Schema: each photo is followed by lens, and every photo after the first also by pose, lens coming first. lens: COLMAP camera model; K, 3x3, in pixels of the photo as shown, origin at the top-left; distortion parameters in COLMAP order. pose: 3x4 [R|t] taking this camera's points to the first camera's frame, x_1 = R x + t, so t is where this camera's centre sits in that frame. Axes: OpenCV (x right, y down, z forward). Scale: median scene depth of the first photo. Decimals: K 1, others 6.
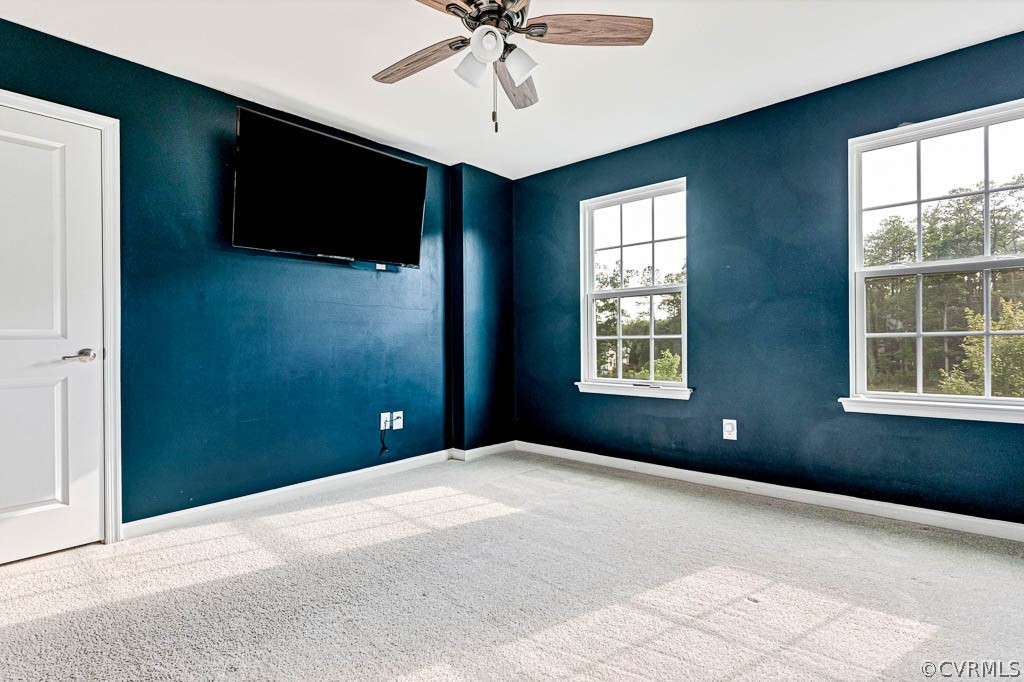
lens RADIAL K [[516.8, 0, 515.9], [0, 516.8, 347.3], [0, 0, 1]] dist [0.001233, -0.000135]
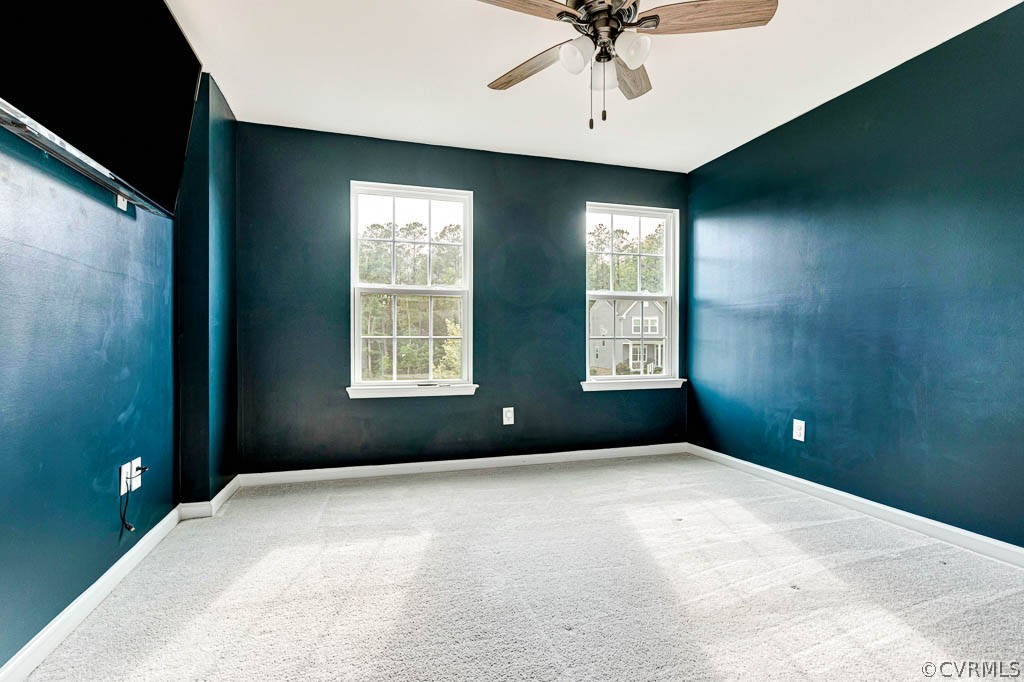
lens RADIAL K [[516.8, 0, 515.9], [0, 516.8, 347.3], [0, 0, 1]] dist [0.001233, -0.000135]
pose [[0.504744, -0.005002, 0.863255, -0.560194], [0.007421, 0.999971, 0.001455, 0.000203], [-0.863237, 0.005672, 0.504767, 0.363464]]
